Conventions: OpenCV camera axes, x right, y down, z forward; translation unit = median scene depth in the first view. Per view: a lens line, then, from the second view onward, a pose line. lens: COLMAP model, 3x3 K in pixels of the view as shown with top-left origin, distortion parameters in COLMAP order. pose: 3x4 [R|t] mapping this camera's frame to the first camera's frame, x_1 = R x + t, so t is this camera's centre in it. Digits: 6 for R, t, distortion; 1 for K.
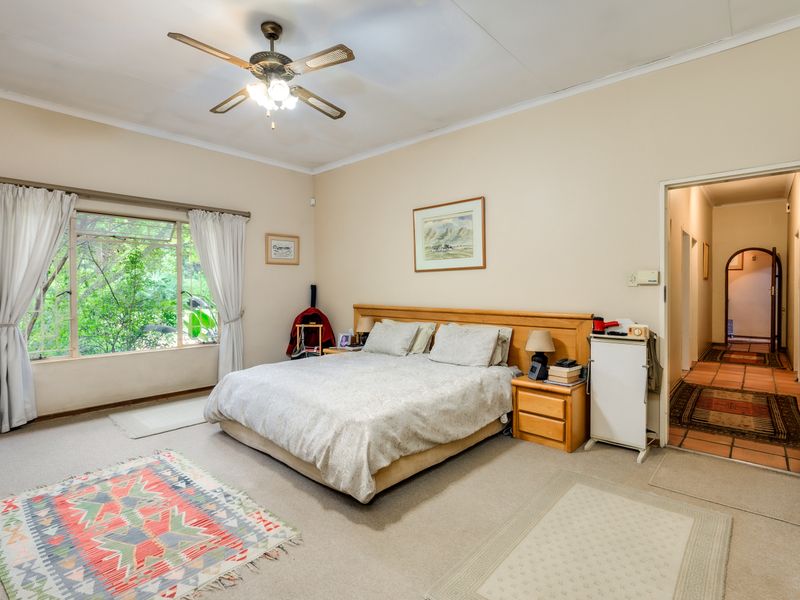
lens RADIAL K [[408.8, 0, 400.2], [0, 408.8, 296.3], [0, 0, 1]] dist [-0.016085, 0.000891]
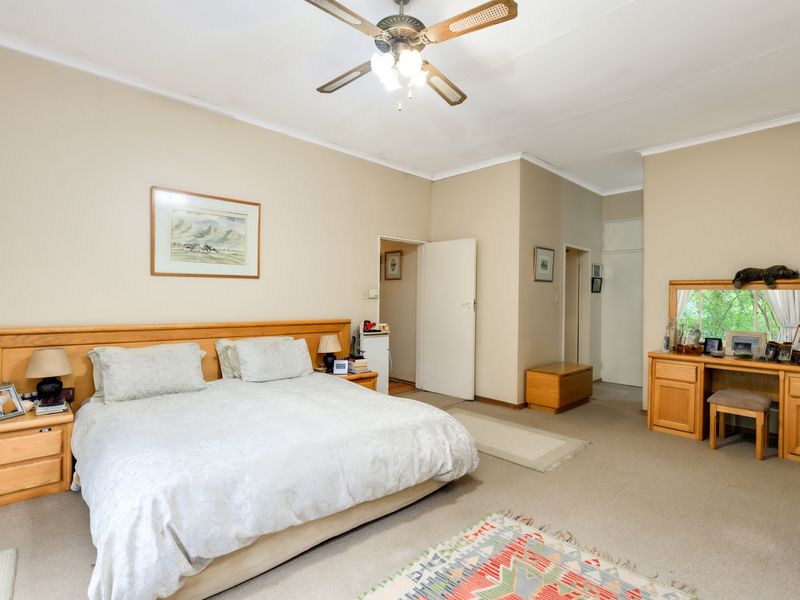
lens RADIAL K [[408.8, 0, 400.2], [0, 408.8, 301.2], [0, 0, 1]] dist [-0.016085, 0.000891]
pose [[0.083959, -0.000179, 0.996469, -0.905822], [0.006223, 0.999981, -0.000345, -0.015227], [-0.996450, 0.006230, 0.083959, 0.737019]]
